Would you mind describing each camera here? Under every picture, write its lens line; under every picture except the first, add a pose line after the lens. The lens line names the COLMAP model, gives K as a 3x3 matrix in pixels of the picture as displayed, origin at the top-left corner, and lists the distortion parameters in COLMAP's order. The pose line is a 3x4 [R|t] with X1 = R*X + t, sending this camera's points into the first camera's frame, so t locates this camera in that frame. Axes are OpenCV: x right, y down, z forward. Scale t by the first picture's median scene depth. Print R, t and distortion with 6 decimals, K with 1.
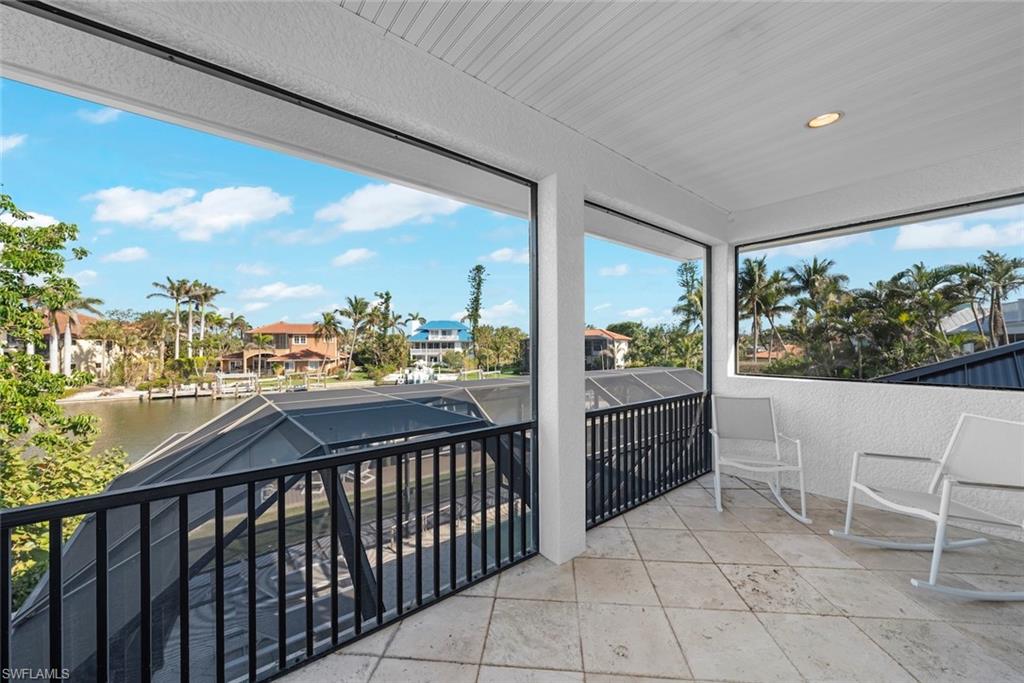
lens RADIAL K [[389.1, 0, 513.7], [0, 389.1, 344.0], [0, 0, 1]] dist [0.001096, 0.000081]
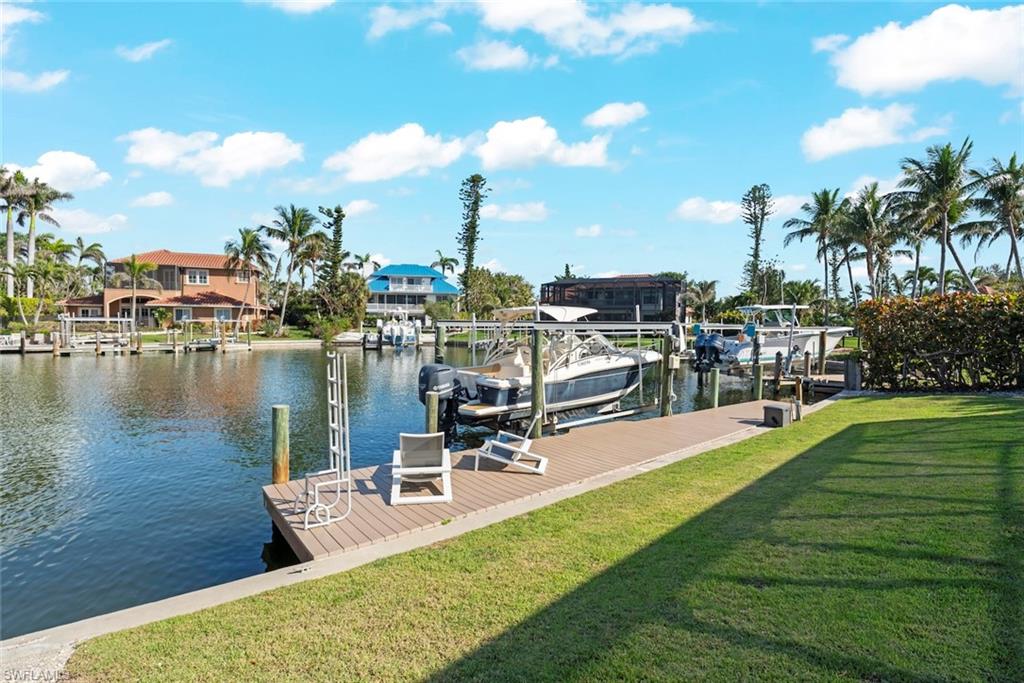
lens RADIAL K [[492.0, 0, 508.7], [0, 492.0, 339.2], [0, 0, 1]] dist [-0.004747, 0.000426]
pose [[0.995039, 0.012498, 0.098695, -0.122687], [-0.015797, 0.999340, 0.032715, 0.057207], [-0.098221, -0.034112, 0.994580, 0.149806]]
